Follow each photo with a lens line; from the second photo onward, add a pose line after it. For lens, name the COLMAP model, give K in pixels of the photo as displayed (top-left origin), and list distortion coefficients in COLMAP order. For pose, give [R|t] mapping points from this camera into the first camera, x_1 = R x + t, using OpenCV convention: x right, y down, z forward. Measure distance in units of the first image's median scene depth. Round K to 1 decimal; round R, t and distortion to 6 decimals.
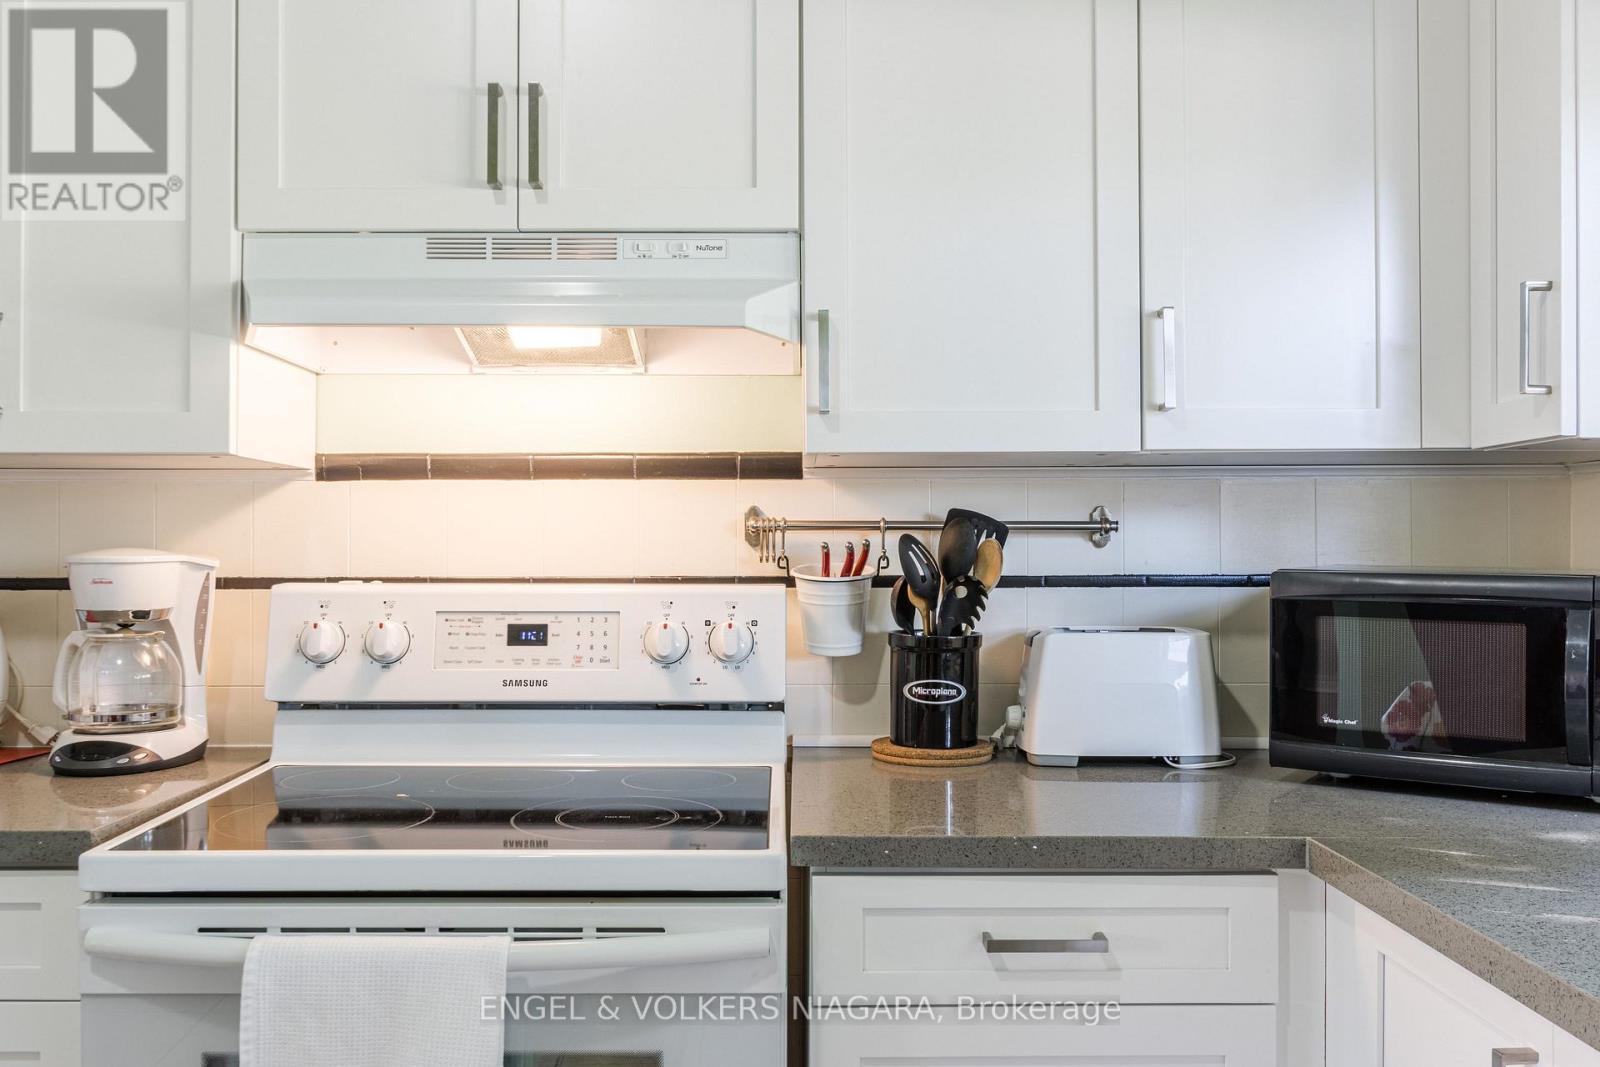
lens RADIAL K [[1426.8, 0, 804.1], [0, 1426.8, 526.2], [0, 0, 1]] dist [0.005969, 0.011703]
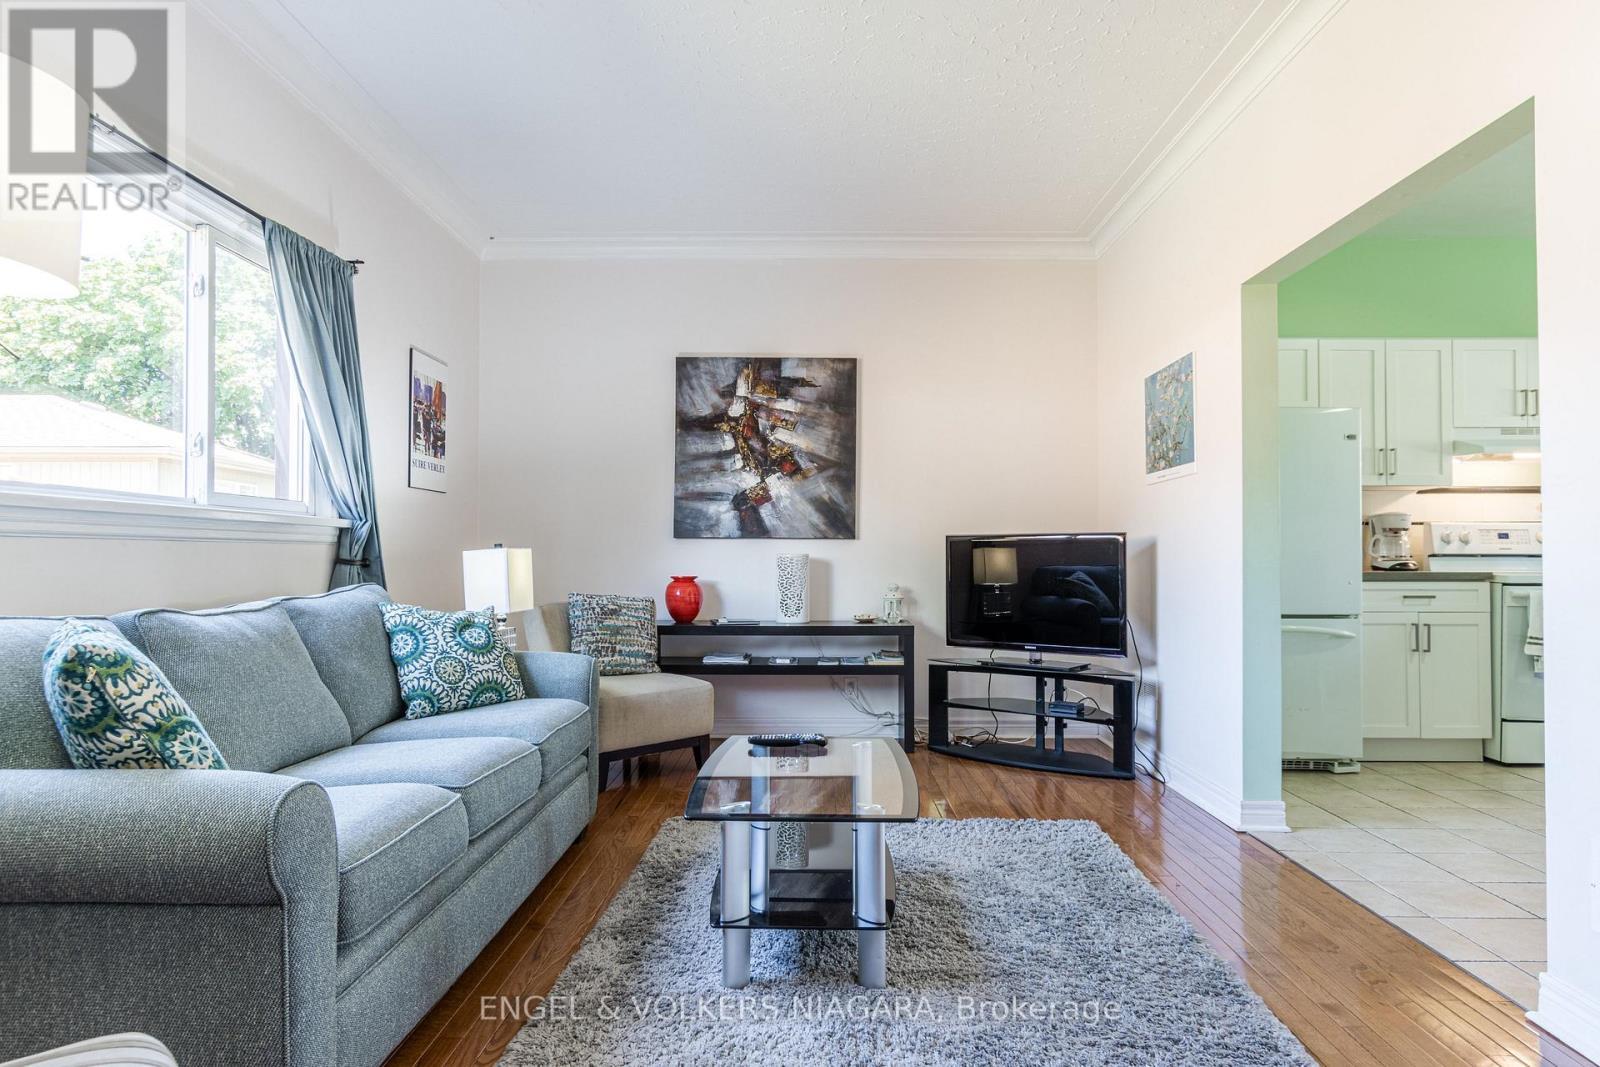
lens RADIAL K [[991.2, 0, 808.6], [0, 991.2, 541.4], [0, 0, 1]] dist [-0.000012, 0.002653]
pose [[0.999974, 0.002323, -0.006882, -1.959825], [-0.002338, 0.999995, -0.002196, 0.100963], [0.006877, 0.002212, 0.999974, -1.548728]]
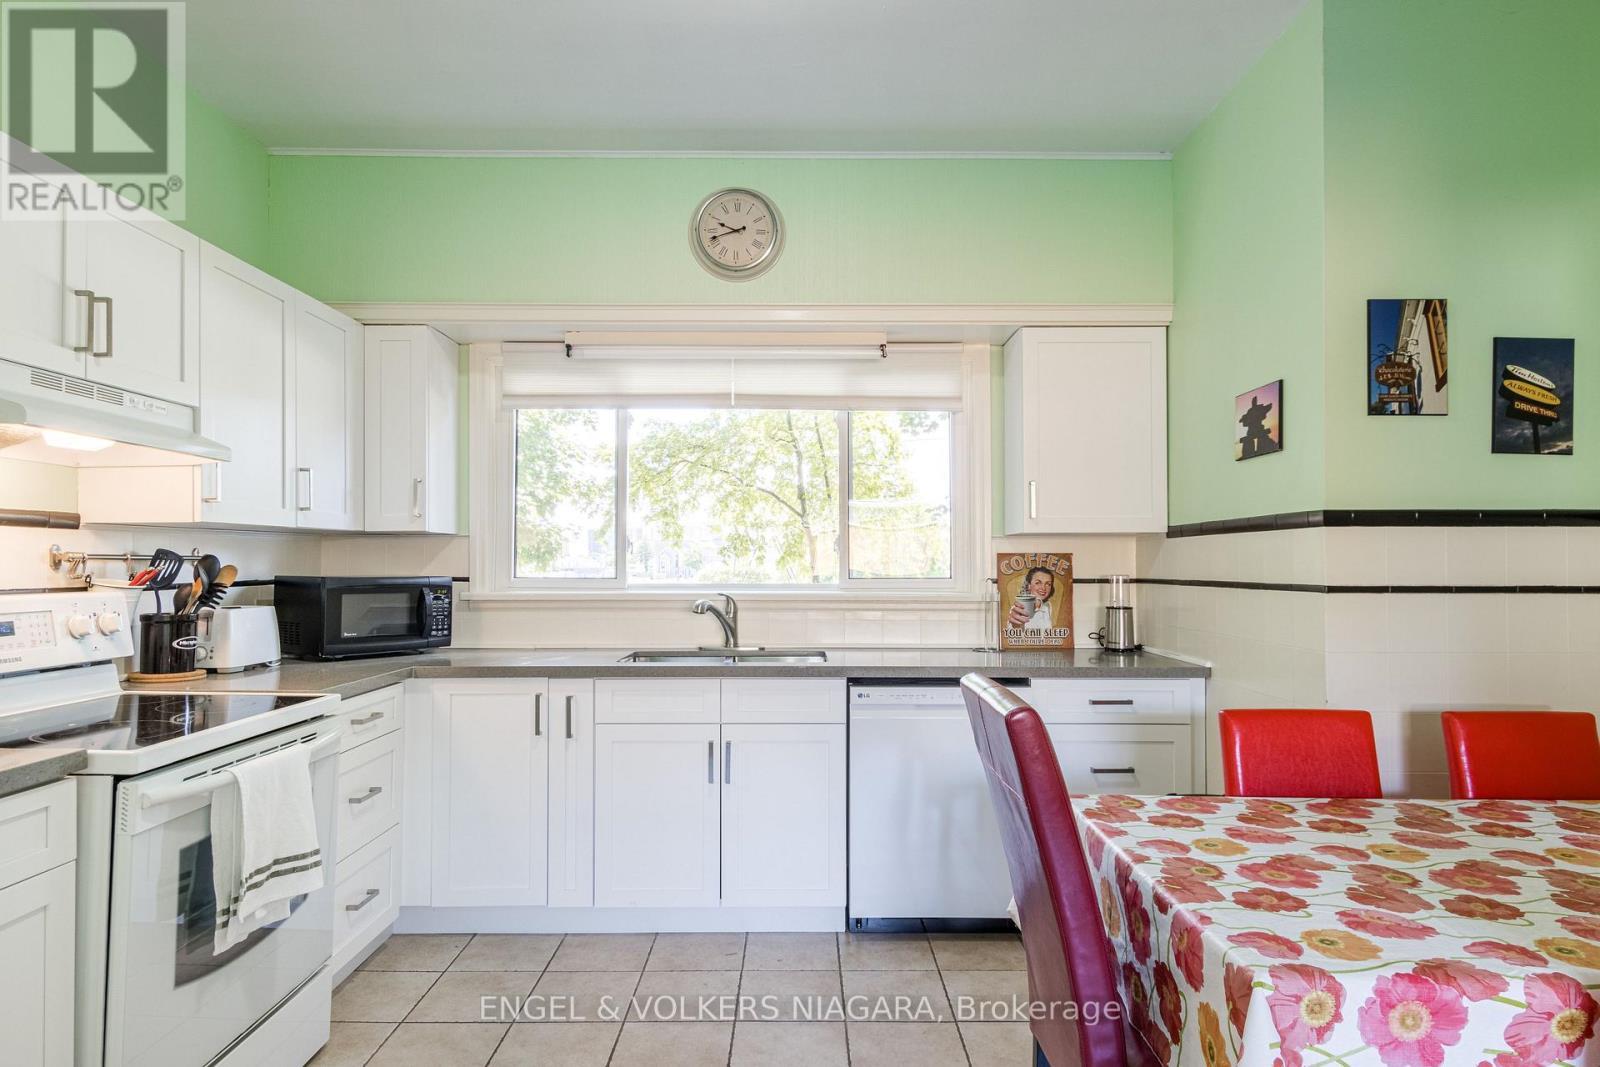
lens RADIAL K [[914.6, 0, 804.7], [0, 914.6, 547.7], [0, 0, 1]] dist [0.006916, -0.000222]
pose [[-0.002284, 0.017217, 0.999849, -1.178799], [-0.014019, 0.999753, -0.017247, -0.005053], [-0.999899, -0.014056, -0.002043, 0.155781]]
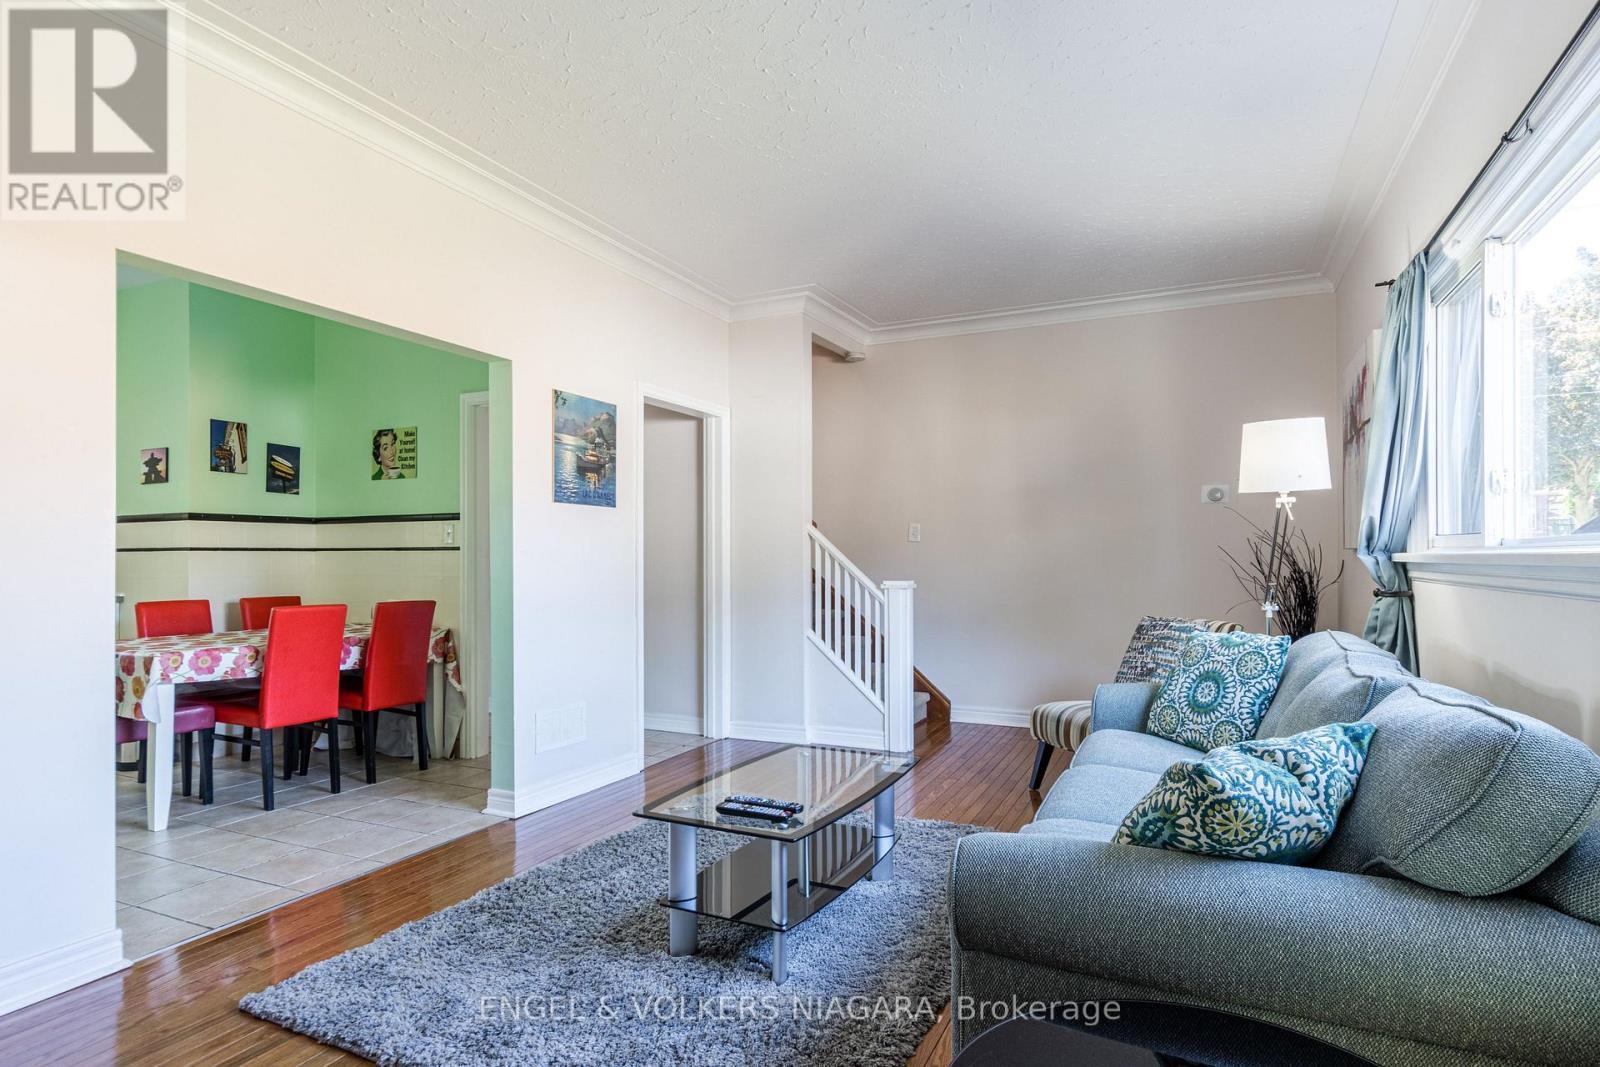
lens RADIAL K [[832.4, 0, 801.7], [0, 832.4, 557.5], [0, 0, 1]] dist [0.002709, 0.001129]
pose [[-0.902433, 0.003543, 0.430816, -2.521703], [-0.000832, 0.999950, -0.009966, 0.062916], [-0.430830, -0.009352, -0.902385, 0.834938]]
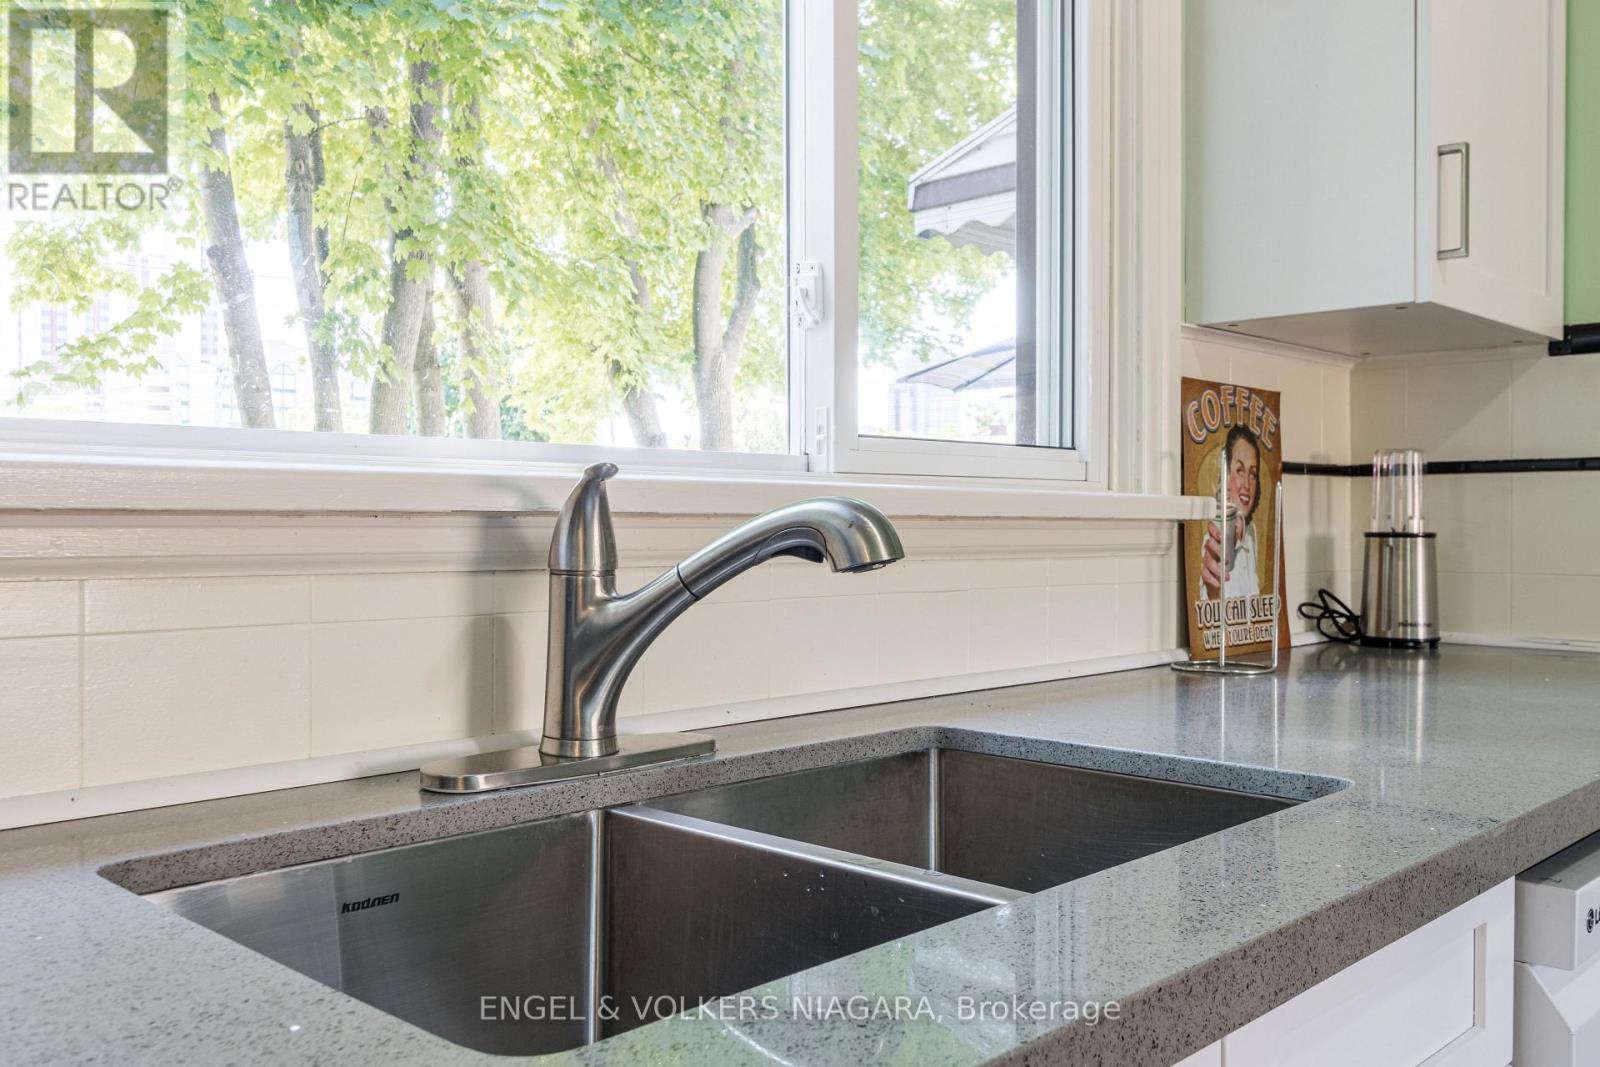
lens RADIAL K [[1378.0, 0, 801.4], [0, 1378.0, 532.2], [0, 0, 1]] dist [0.003733, 0.003391]
pose [[-0.706104, -0.008341, 0.708059, 0.140357], [-0.010708, 0.999942, 0.001101, 0.072180], [-0.708027, -0.006805, -0.706152, 0.583071]]
